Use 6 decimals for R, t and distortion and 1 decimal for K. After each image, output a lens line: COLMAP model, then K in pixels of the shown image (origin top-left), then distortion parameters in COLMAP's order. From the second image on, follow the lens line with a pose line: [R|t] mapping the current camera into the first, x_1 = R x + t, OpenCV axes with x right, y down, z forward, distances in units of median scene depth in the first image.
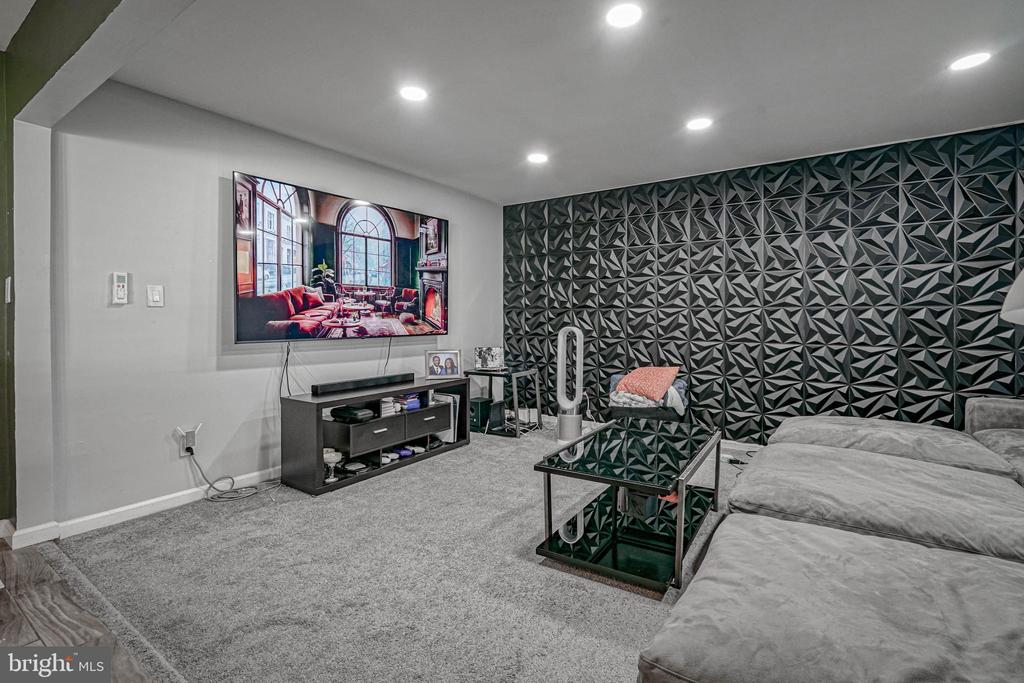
lens RADIAL K [[455.2, 0, 546.0], [0, 455.2, 319.6], [0, 0, 1]] dist [-0.008023, 0.000644]
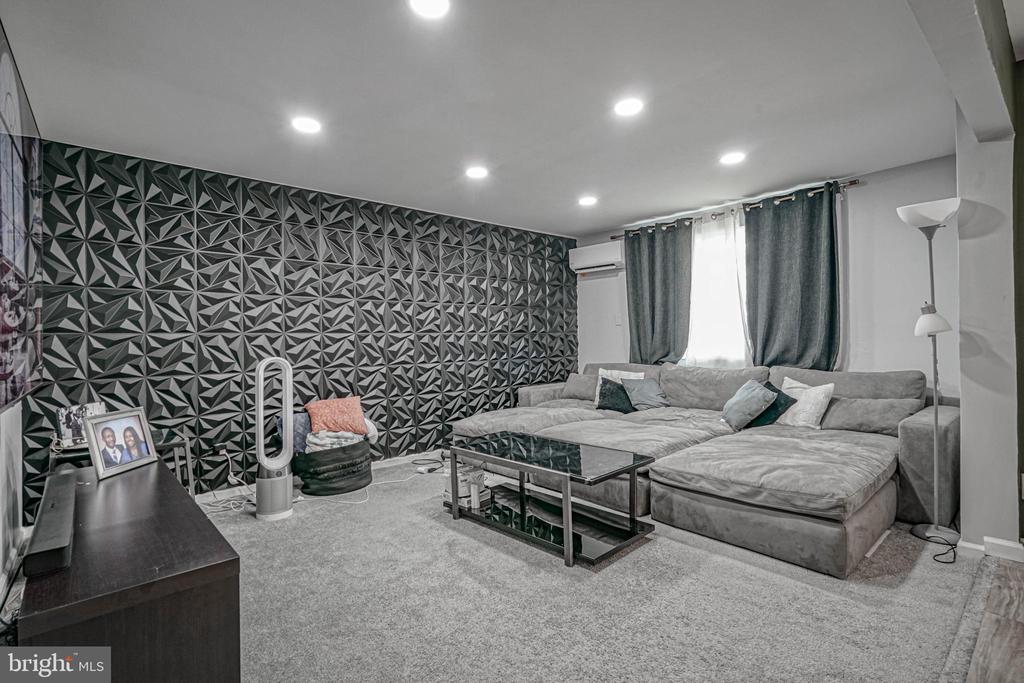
lens RADIAL K [[485.8, 0, 516.1], [0, 485.8, 337.5], [0, 0, 1]] dist [-0.000786, 0.000765]
pose [[0.271339, -0.002255, 0.962481, -0.608314], [0.021897, 0.999753, -0.003831, -0.005375], [-0.962235, 0.022115, 0.271322, 0.409405]]
